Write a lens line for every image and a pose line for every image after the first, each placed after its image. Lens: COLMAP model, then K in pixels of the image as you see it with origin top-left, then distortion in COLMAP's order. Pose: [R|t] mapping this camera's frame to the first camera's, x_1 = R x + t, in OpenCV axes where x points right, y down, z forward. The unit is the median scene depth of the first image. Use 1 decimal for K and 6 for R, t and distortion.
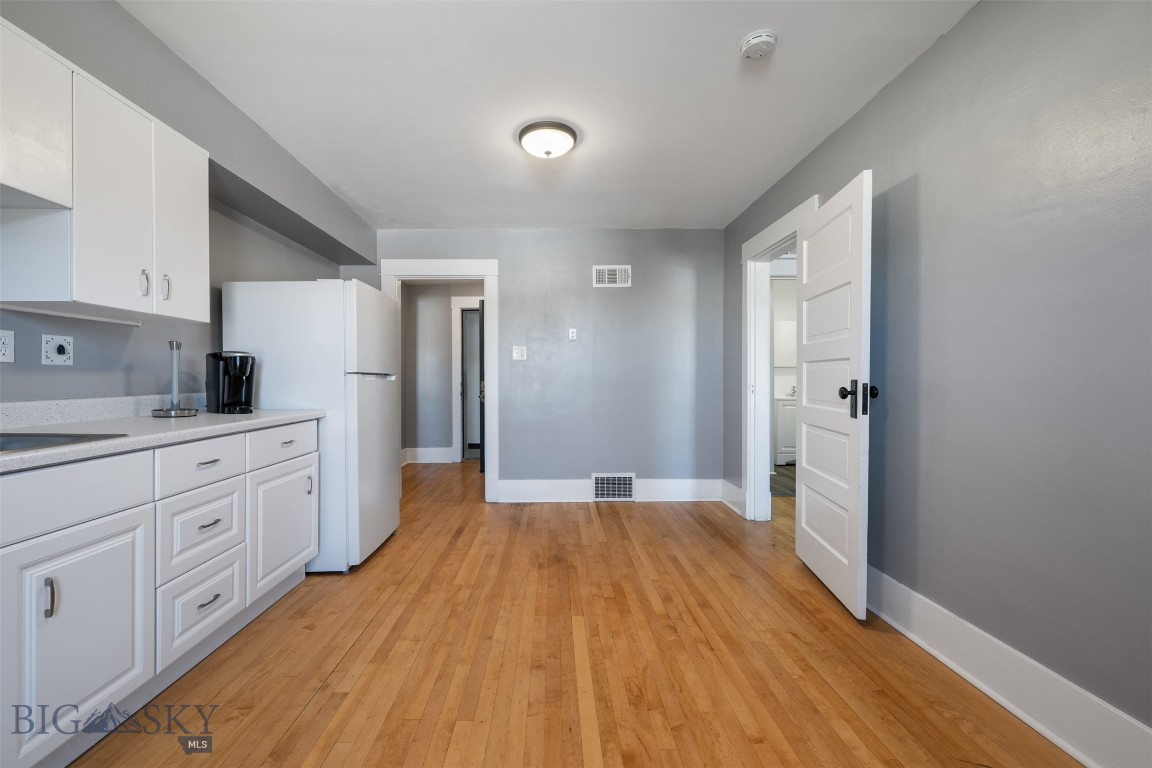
lens RADIAL K [[461.5, 0, 556.9], [0, 461.5, 381.6], [0, 0, 1]] dist [-0.001379, 0.000357]
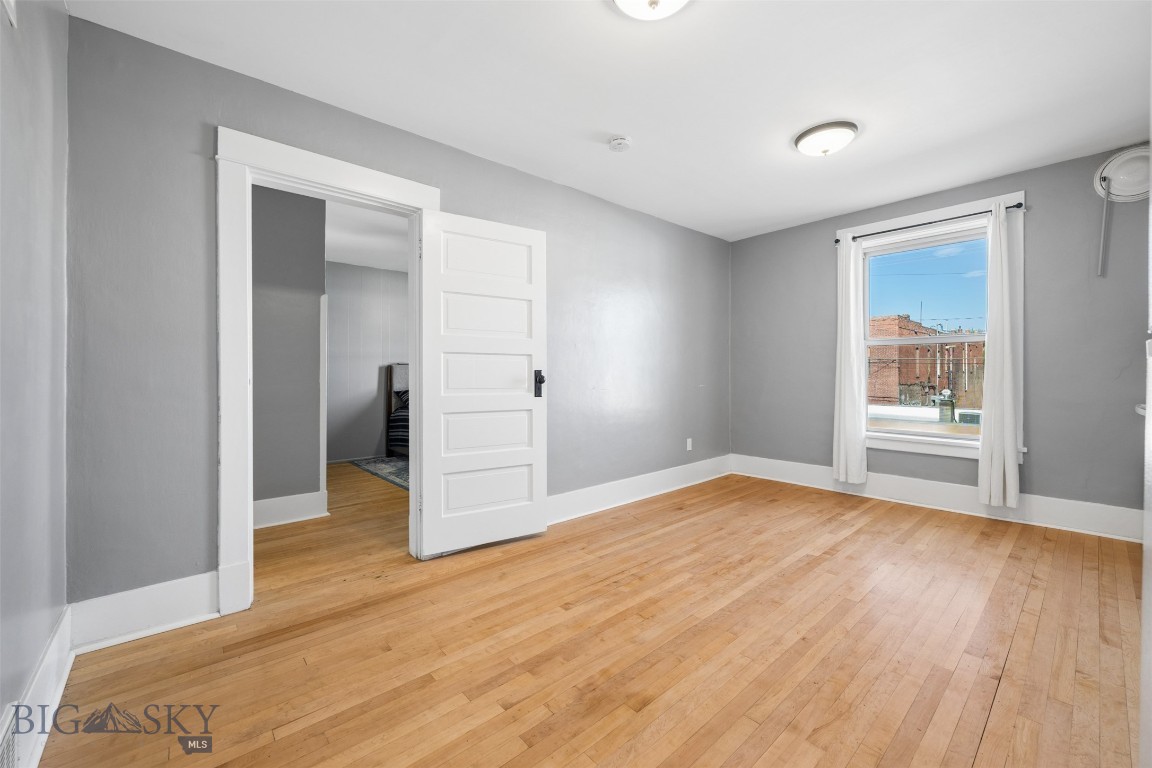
lens RADIAL K [[461.5, 0, 574.4], [0, 461.5, 374.7], [0, 0, 1]] dist [-0.001379, 0.000357]
pose [[-0.652115, -0.000261, 0.758120, -0.524982], [0.004519, 0.999981, 0.004231, 0.005225], [-0.758107, 0.006185, -0.652101, 1.864523]]
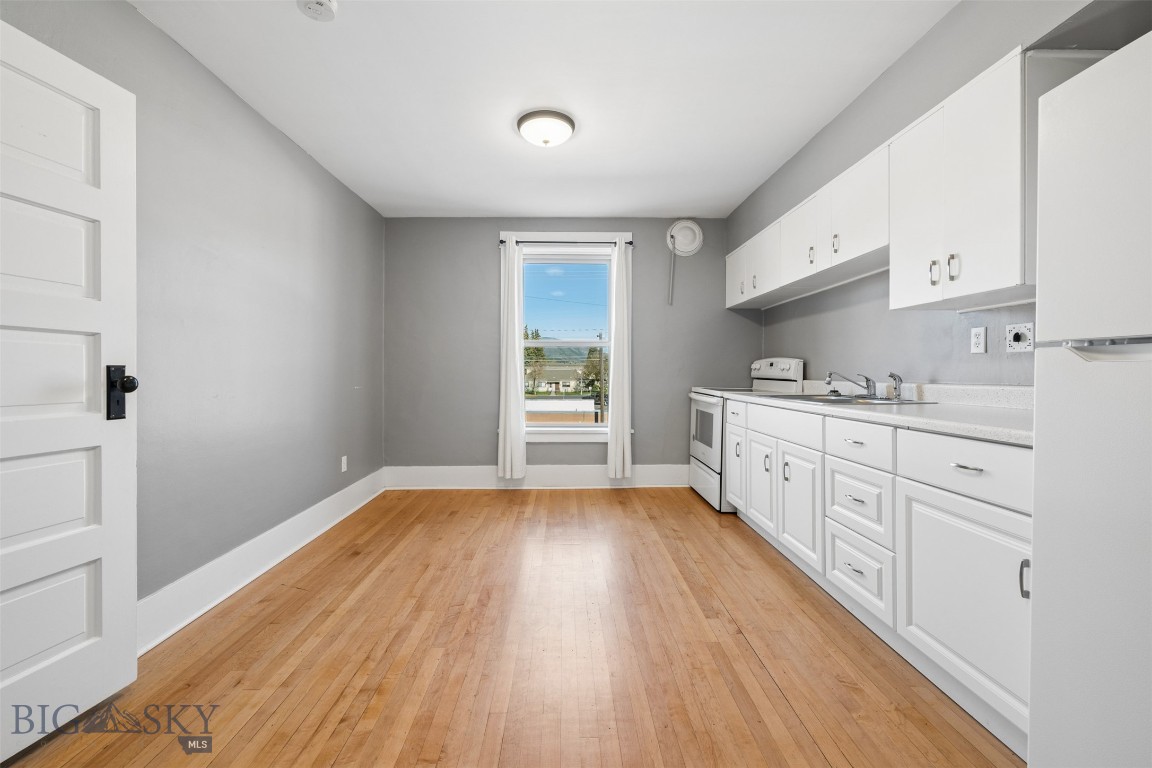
lens RADIAL K [[461.5, 0, 571.6], [0, 461.5, 373.0], [0, 0, 1]] dist [-0.001379, 0.000357]
pose [[-0.999971, 0.000139, -0.007579, -0.060302], [0.000097, 0.999985, 0.005557, 0.004042], [0.007580, 0.005556, -0.999956, 1.730984]]
